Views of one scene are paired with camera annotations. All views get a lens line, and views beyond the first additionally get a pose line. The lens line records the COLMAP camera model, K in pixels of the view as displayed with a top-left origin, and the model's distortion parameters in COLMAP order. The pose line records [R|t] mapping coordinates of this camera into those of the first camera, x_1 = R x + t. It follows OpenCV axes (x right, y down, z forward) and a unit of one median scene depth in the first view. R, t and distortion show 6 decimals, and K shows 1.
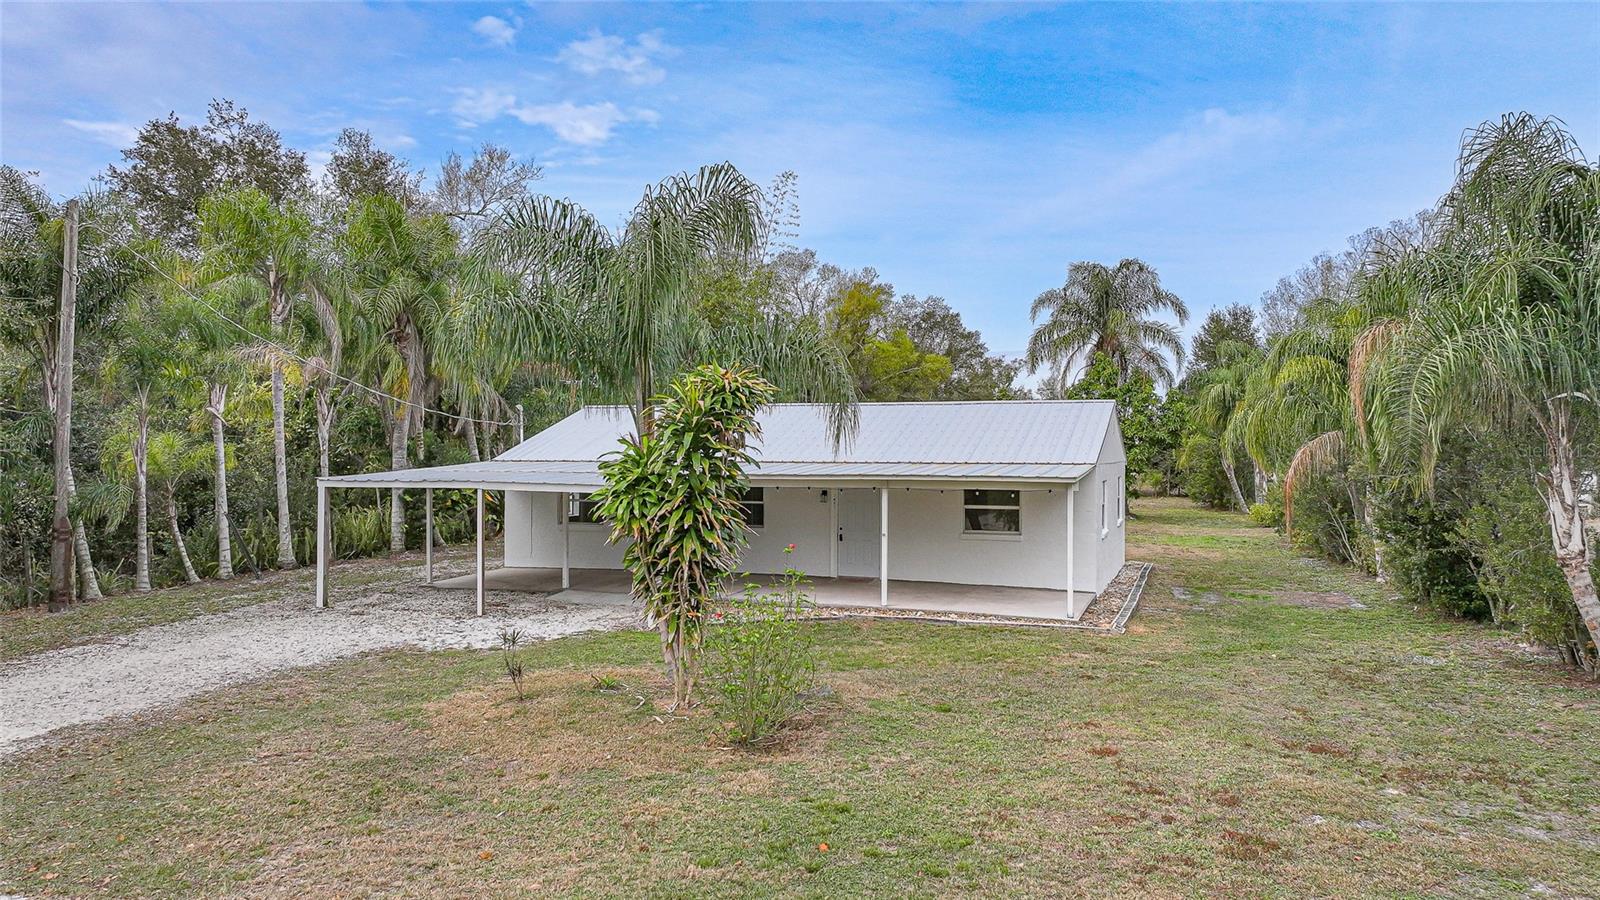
lens RADIAL K [[1126.5, 0, 806.2], [0, 1126.5, 434.2], [0, 0, 1]] dist [-0.005139, 0.021129]
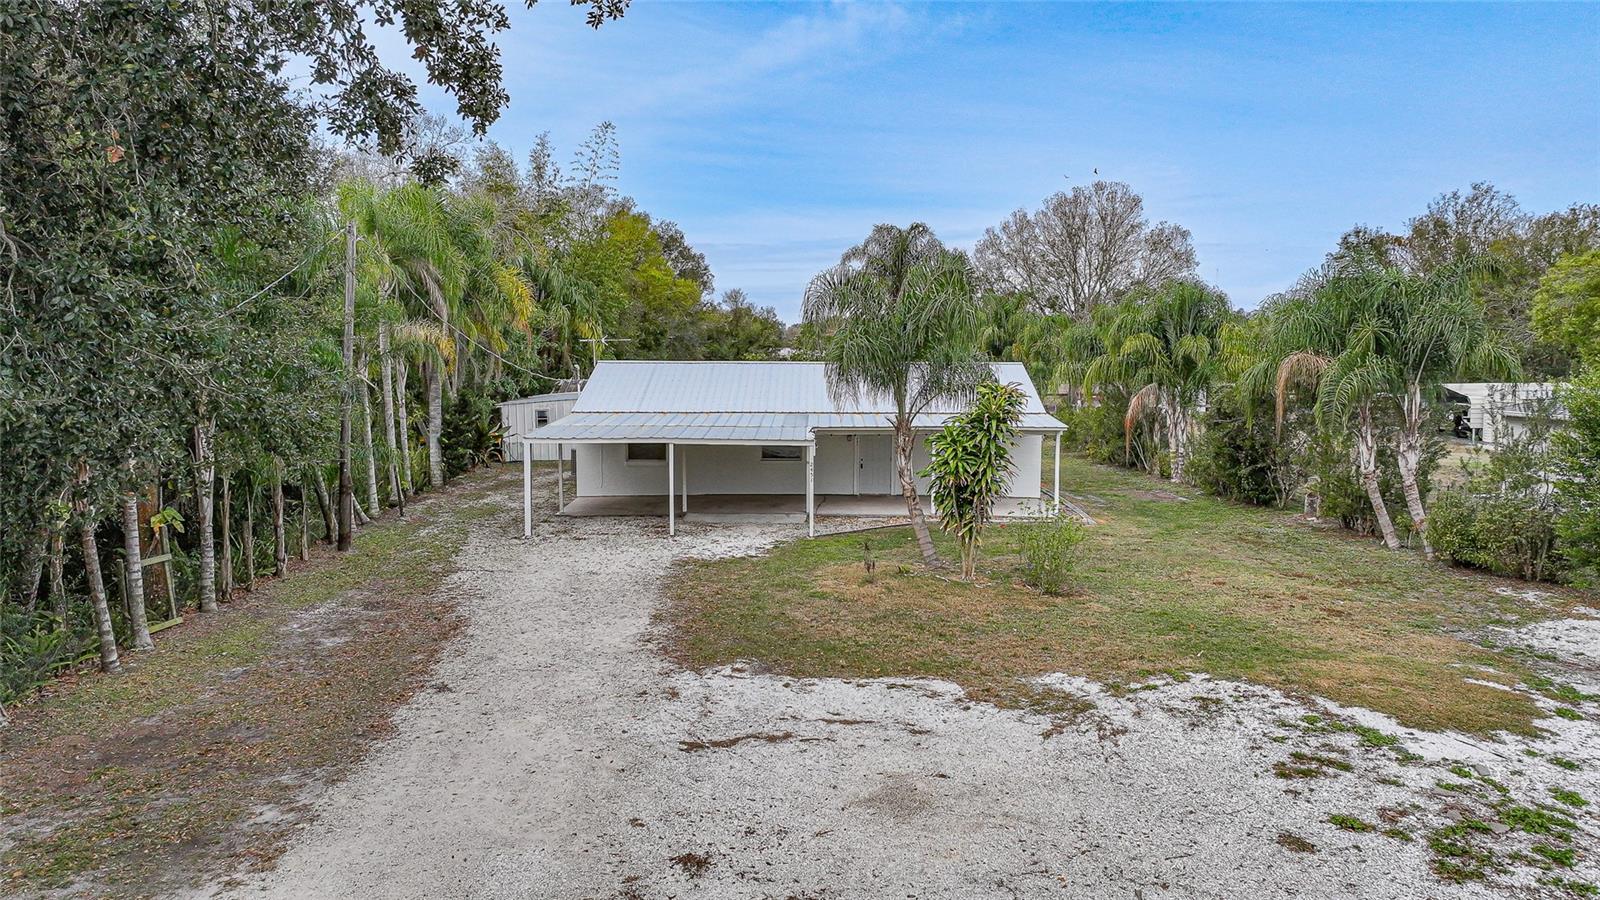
lens RADIAL K [[1126.5, 0, 806.2], [0, 1126.5, 434.2], [0, 0, 1]] dist [-0.005139, 0.021129]
pose [[0.943100, -0.025511, 0.331528, -0.481155], [-0.004795, 0.995905, 0.090274, -0.070763], [-0.332474, -0.086727, 0.939116, -0.271888]]
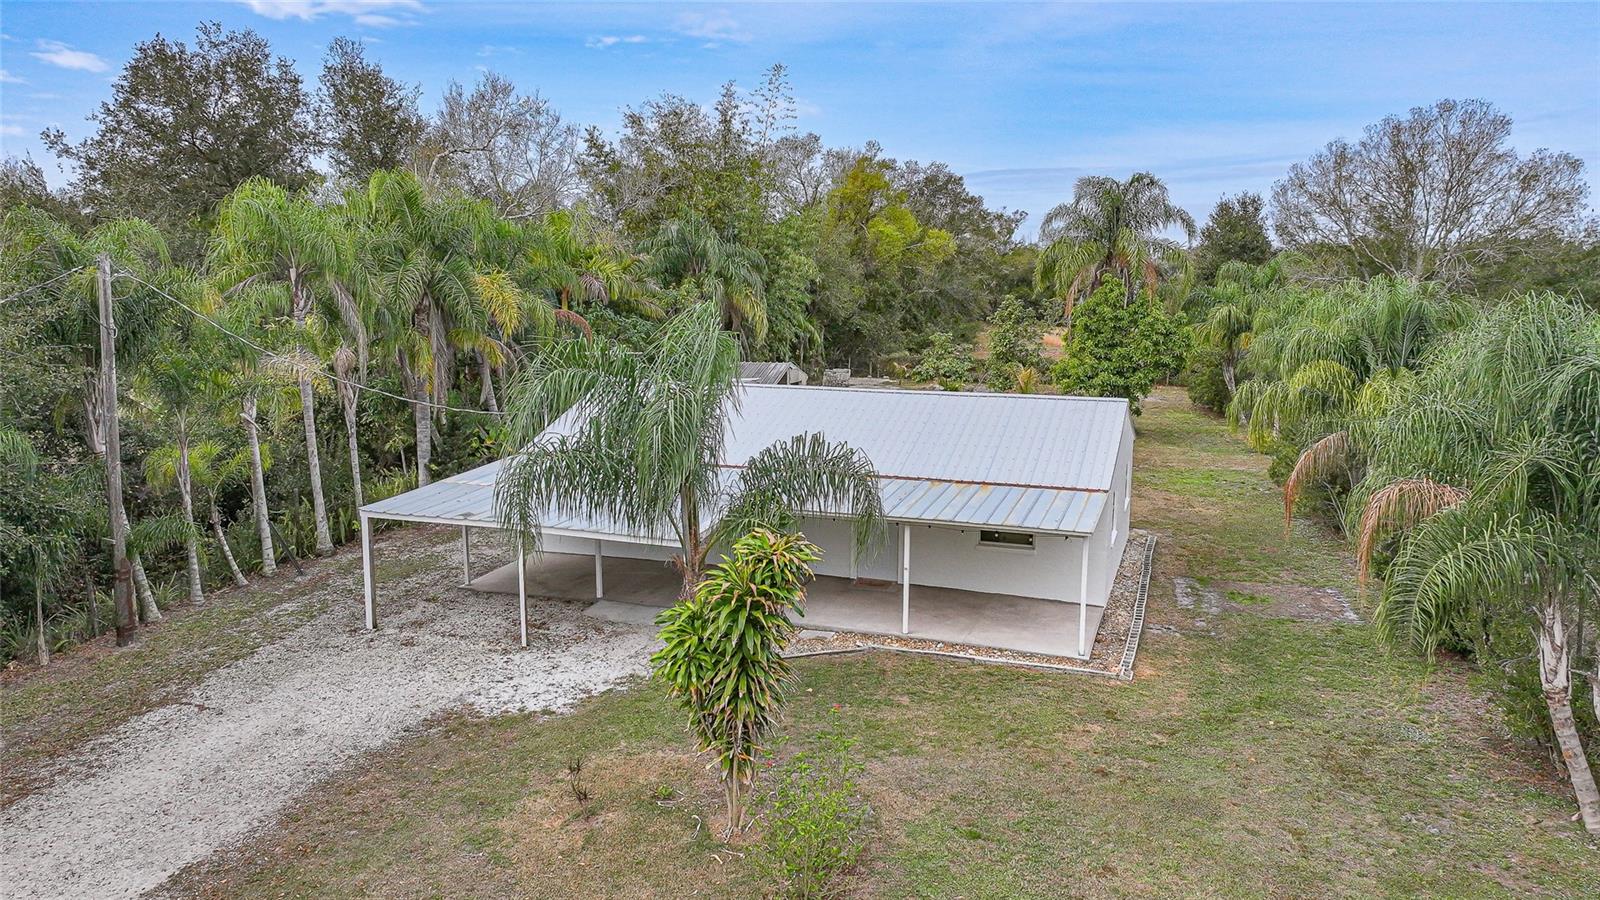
lens RADIAL K [[1126.5, 0, 806.2], [0, 1126.5, 434.2], [0, 0, 1]] dist [-0.005139, 0.021129]
pose [[0.999984, -0.000724, 0.005607, -0.024815], [-0.000160, 0.987731, 0.156162, -0.165132], [-0.005651, -0.156160, 0.987716, -0.014057]]
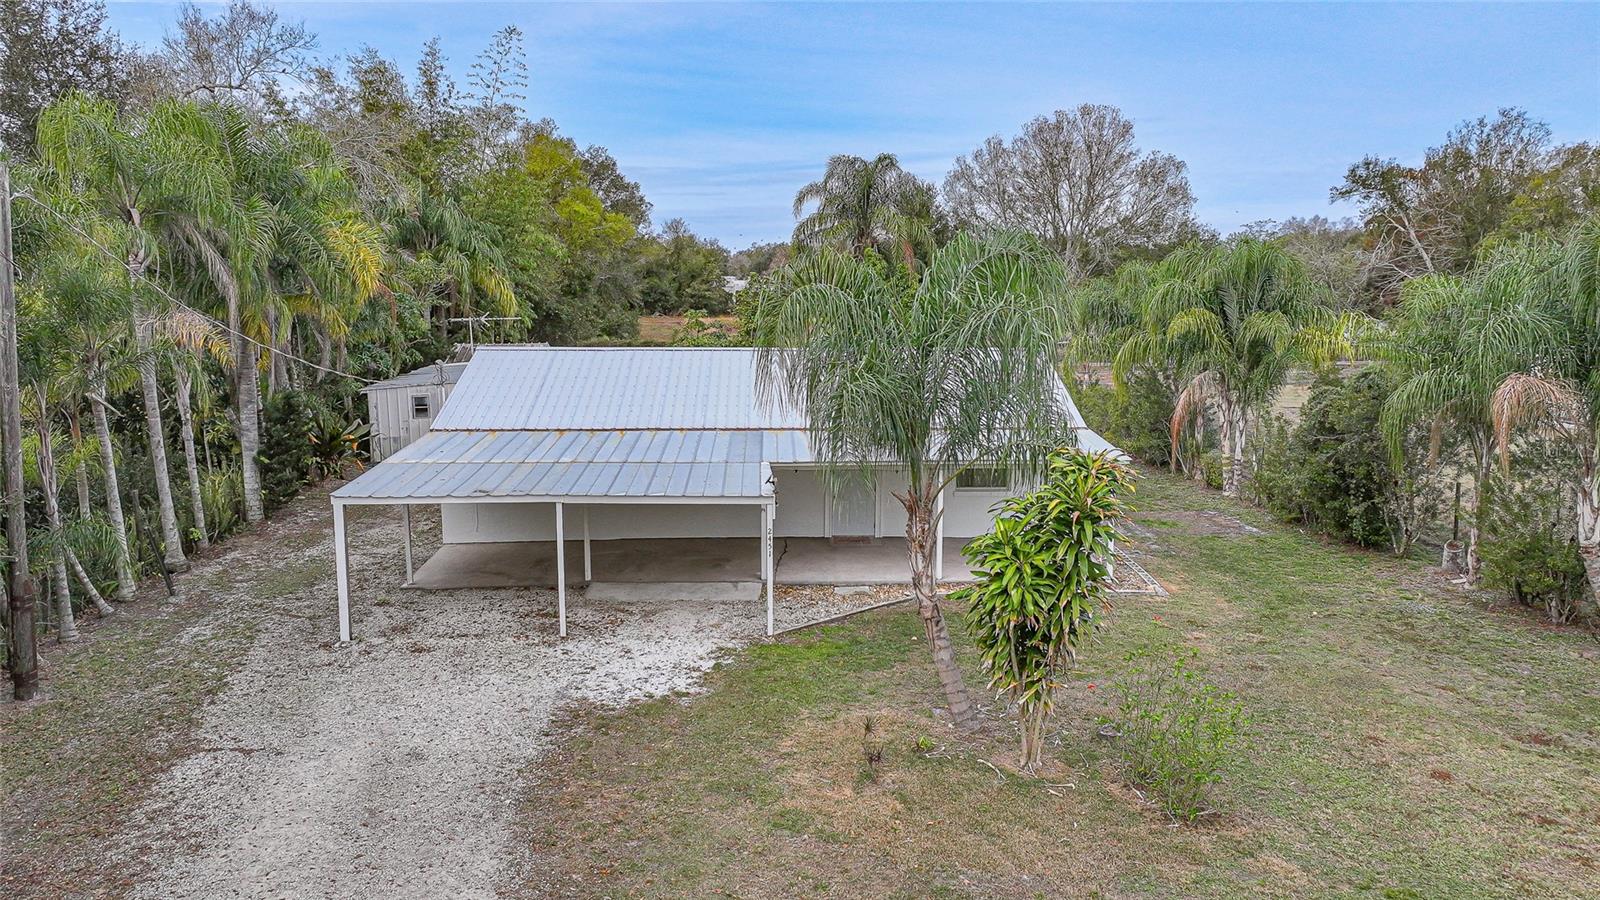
lens RADIAL K [[1126.5, 0, 806.2], [0, 1126.5, 434.2], [0, 0, 1]] dist [-0.005139, 0.021129]
pose [[0.926045, -0.053781, 0.373562, -0.361945], [-0.005504, 0.987765, 0.155850, -0.121267], [-0.377373, -0.146380, 0.914419, 0.084260]]
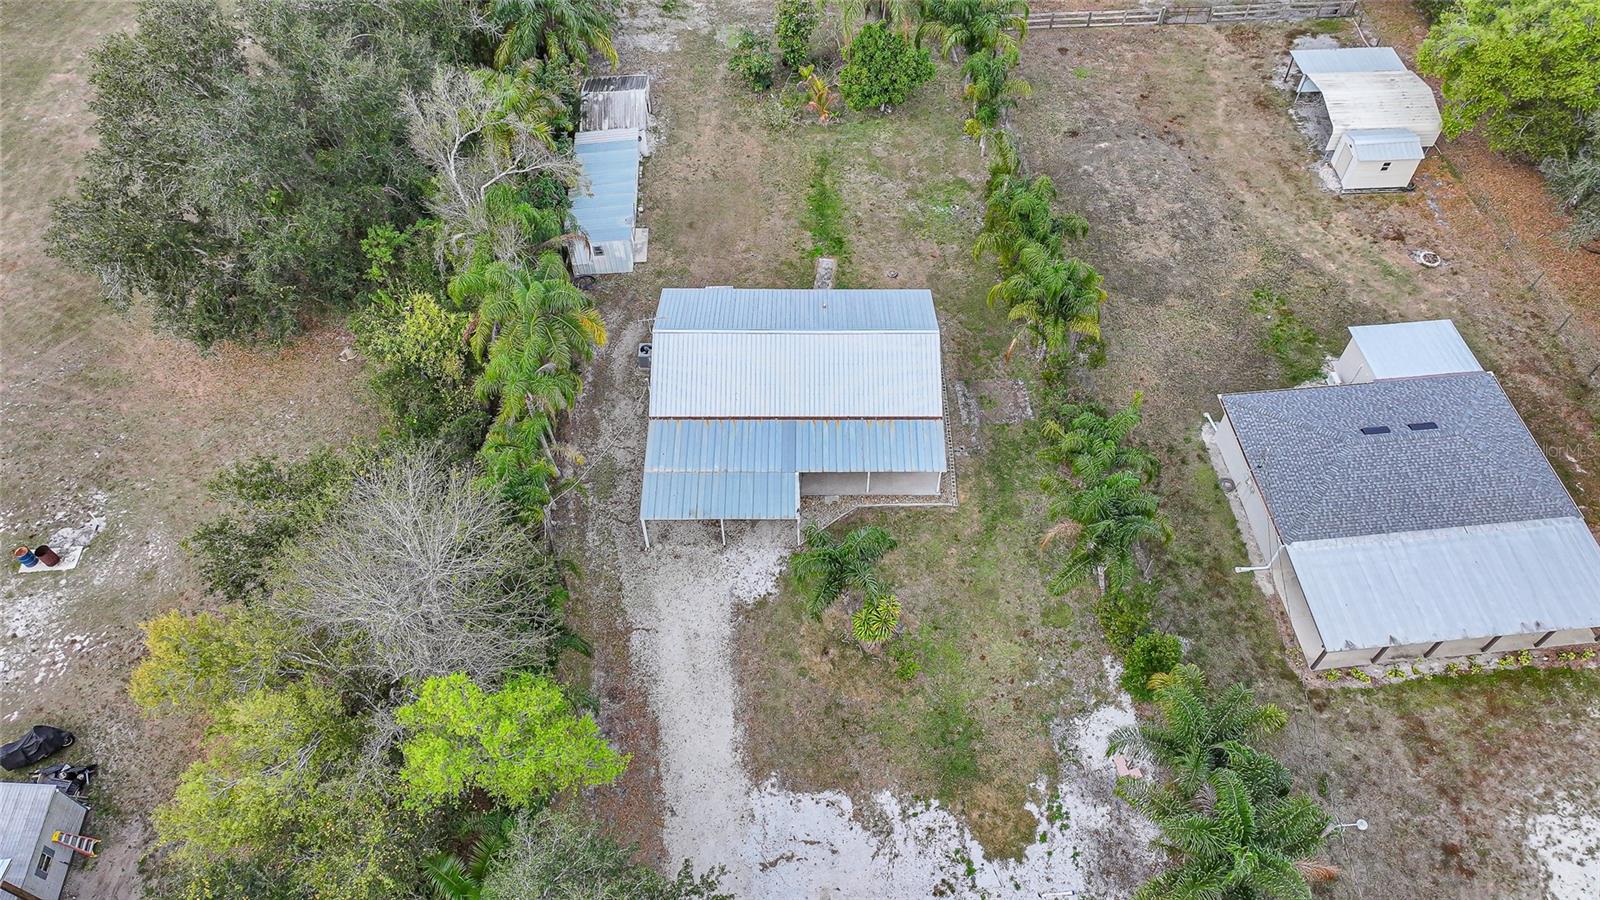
lens RADIAL K [[1126.5, 0, 806.2], [0, 1126.5, 434.2], [0, 0, 1]] dist [-0.005139, 0.021129]
pose [[0.938881, -0.274082, 0.208282, -0.476626], [-0.005155, 0.593784, 0.804608, -1.691853], [-0.344203, -0.756505, 0.556080, -0.251002]]
